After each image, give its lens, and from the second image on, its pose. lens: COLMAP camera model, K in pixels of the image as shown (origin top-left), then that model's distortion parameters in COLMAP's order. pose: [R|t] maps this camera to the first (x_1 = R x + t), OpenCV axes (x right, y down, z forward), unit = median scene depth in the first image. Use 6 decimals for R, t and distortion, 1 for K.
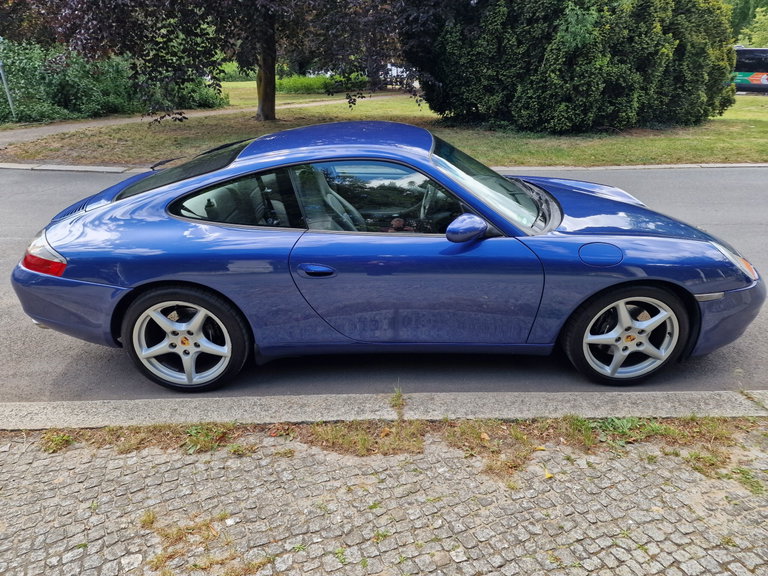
lens RADIAL K [[523.2, 0, 383.7], [0, 523.2, 293.5], [0, 0, 1]] dist [0.048433, -0.045187]
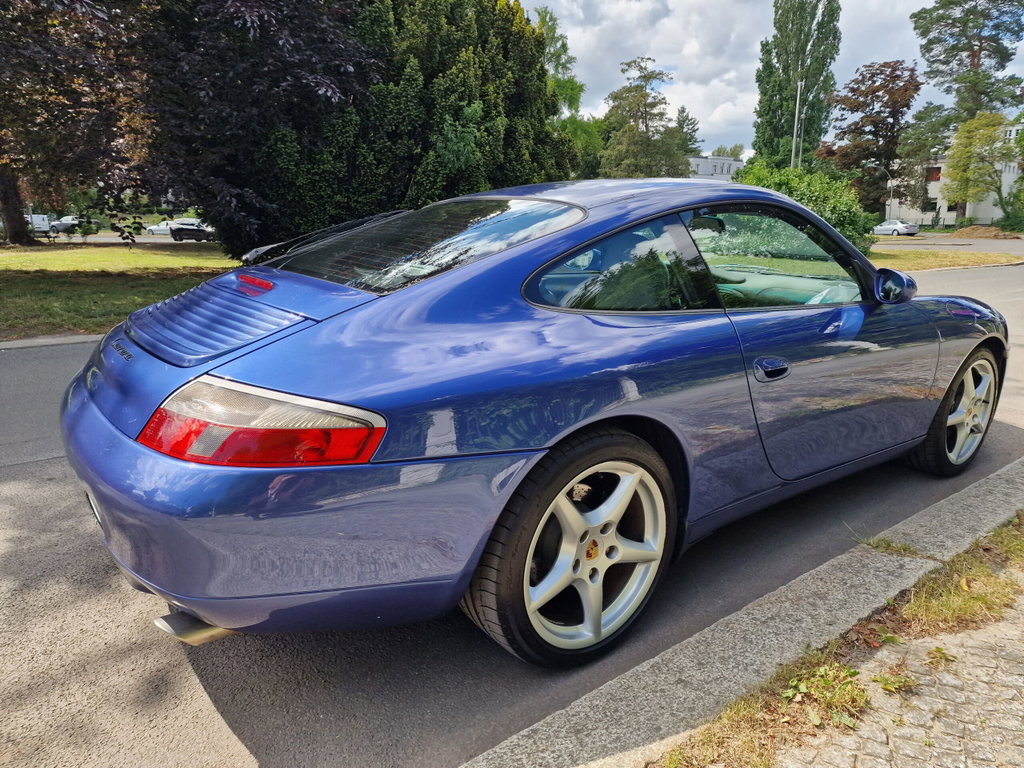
lens RADIAL K [[697.6, 0, 539.7], [0, 697.6, 383.6], [0, 0, 1]] dist [0.048433, -0.045187]
pose [[0.796060, -0.125027, 0.592163, -0.765965], [0.229393, 0.967756, -0.104050, -0.002835], [-0.560060, 0.218668, 0.799073, 0.458307]]
